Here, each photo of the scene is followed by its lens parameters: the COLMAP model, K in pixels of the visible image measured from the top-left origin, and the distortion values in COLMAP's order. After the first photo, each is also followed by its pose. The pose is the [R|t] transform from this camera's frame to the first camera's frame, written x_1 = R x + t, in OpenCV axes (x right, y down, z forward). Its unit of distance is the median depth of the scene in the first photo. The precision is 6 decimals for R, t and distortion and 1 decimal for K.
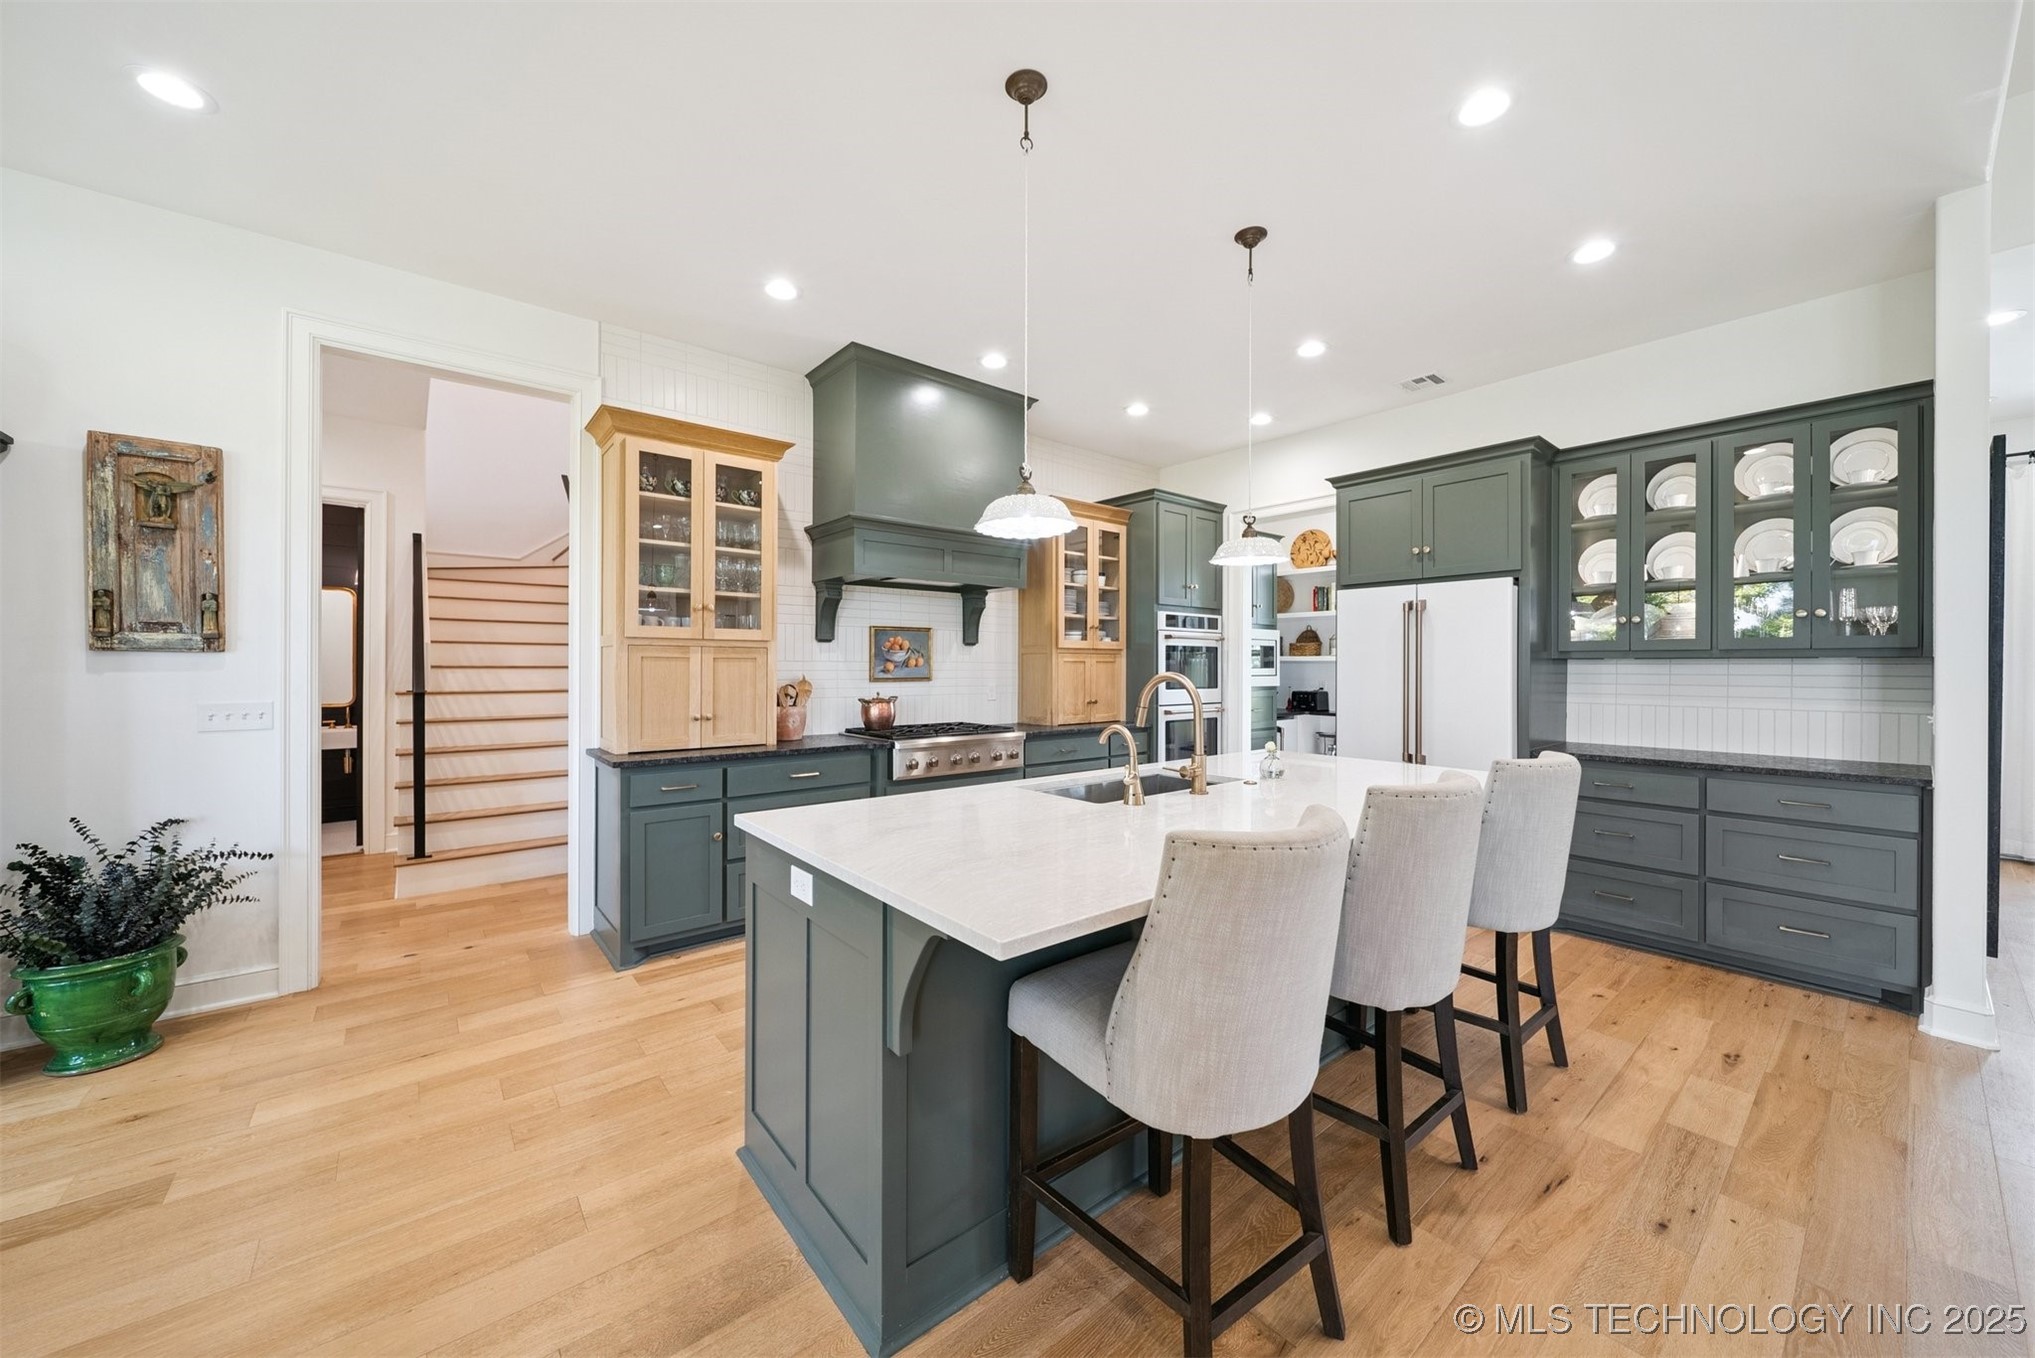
lens RADIAL K [[713.5, 0, 1014.3], [0, 713.5, 670.1], [0, 0, 1]] dist [-0.000056, -0.000376]
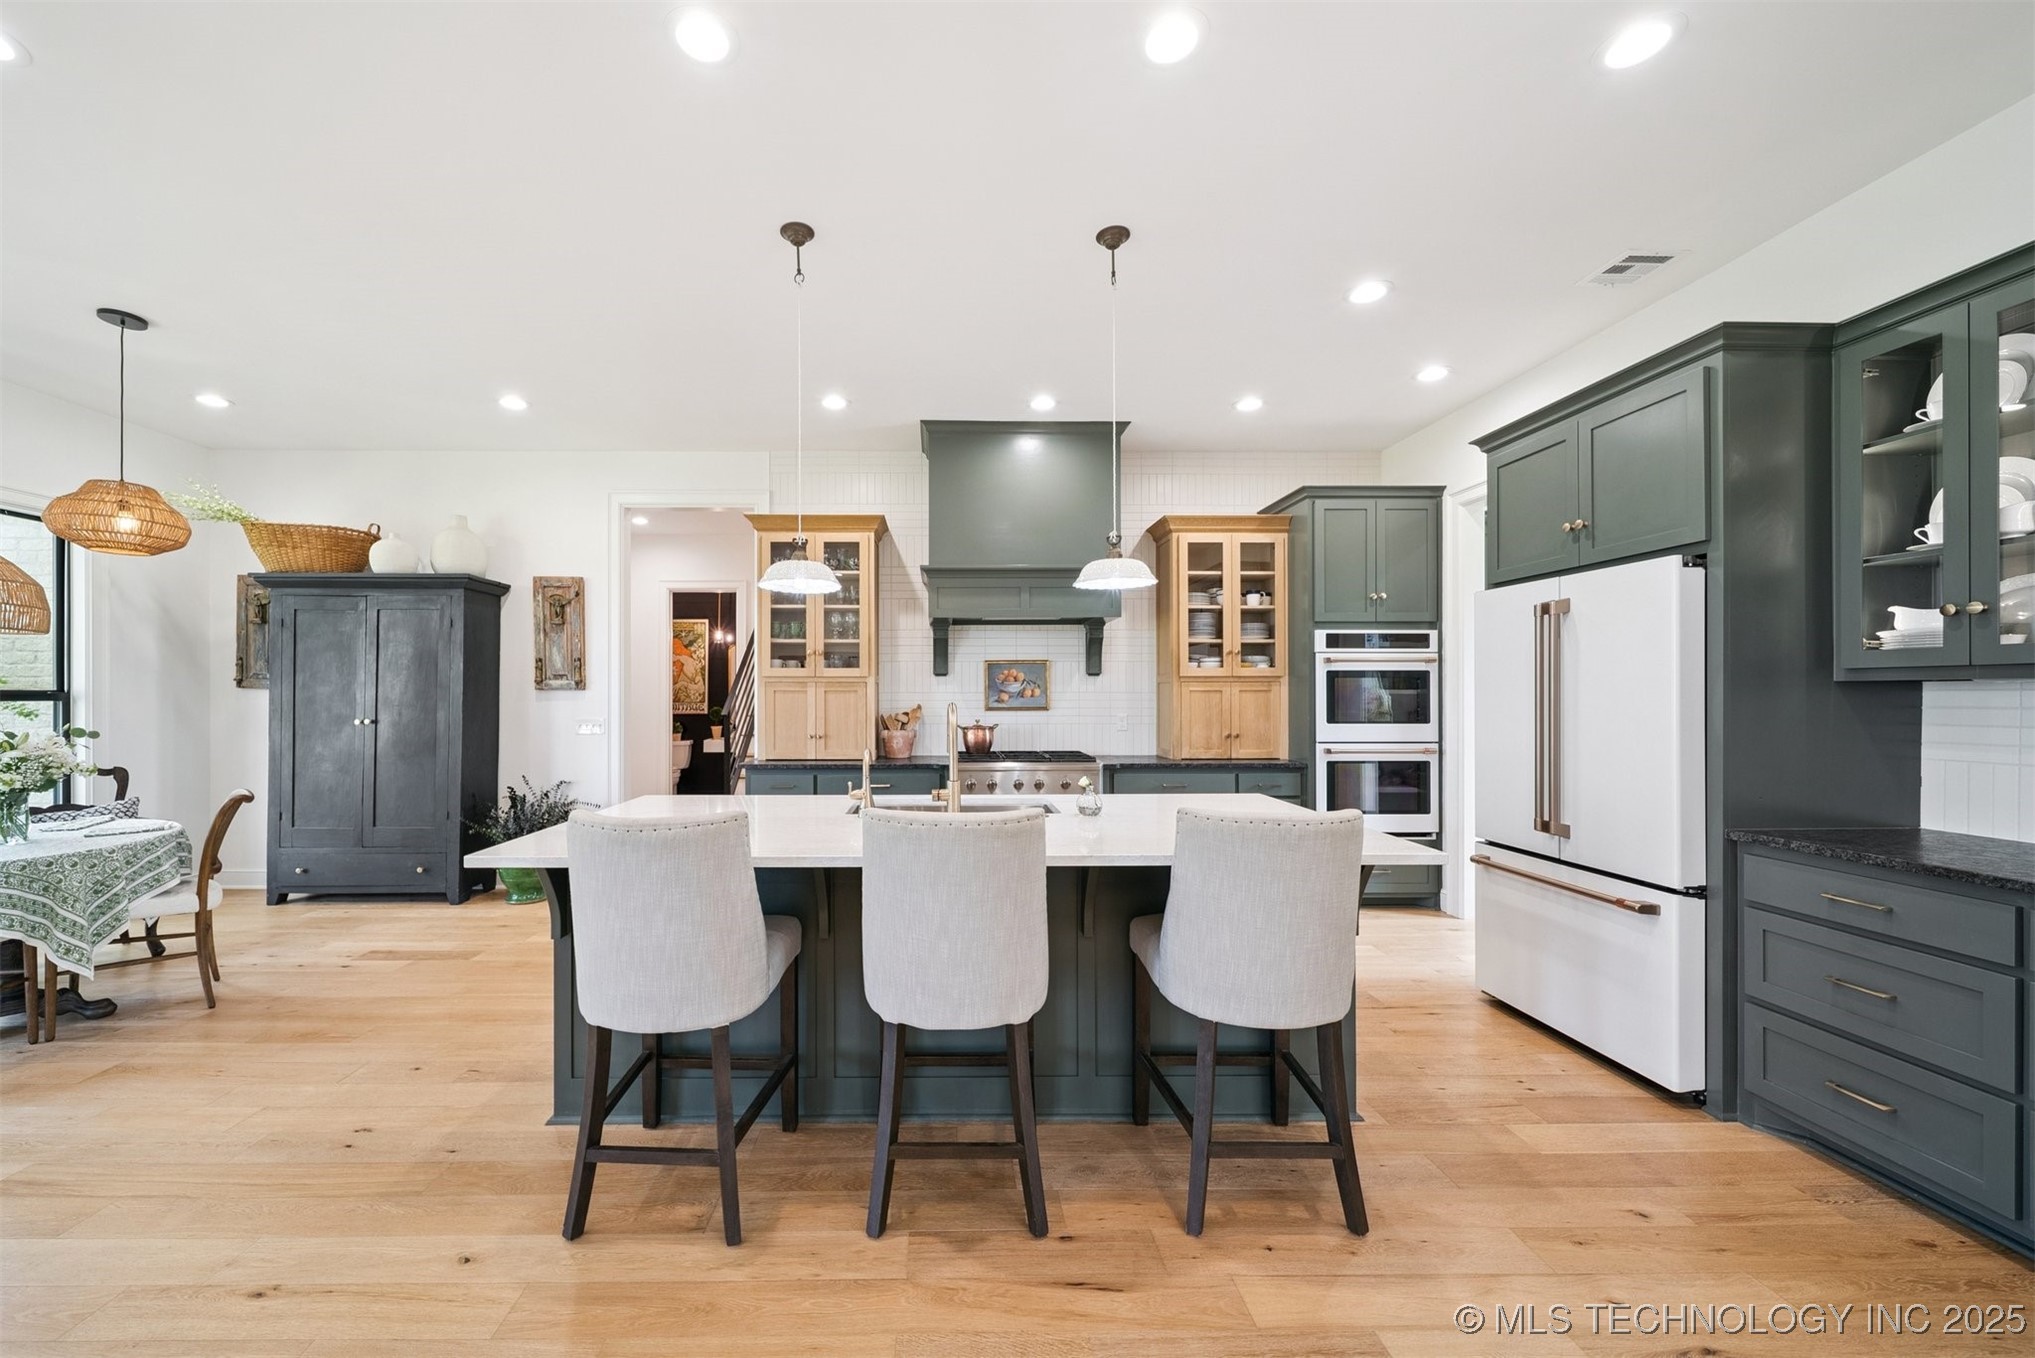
lens RADIAL K [[758.6, 0, 1014.0], [0, 758.6, 698.7], [0, 0, 1]] dist [-0.001033, -0.000195]
pose [[0.793342, -0.000587, -0.608776, 0.572098], [-0.000306, 0.999999, -0.001363, -0.000767], [0.608776, 0.001268, 0.793341, 0.091268]]
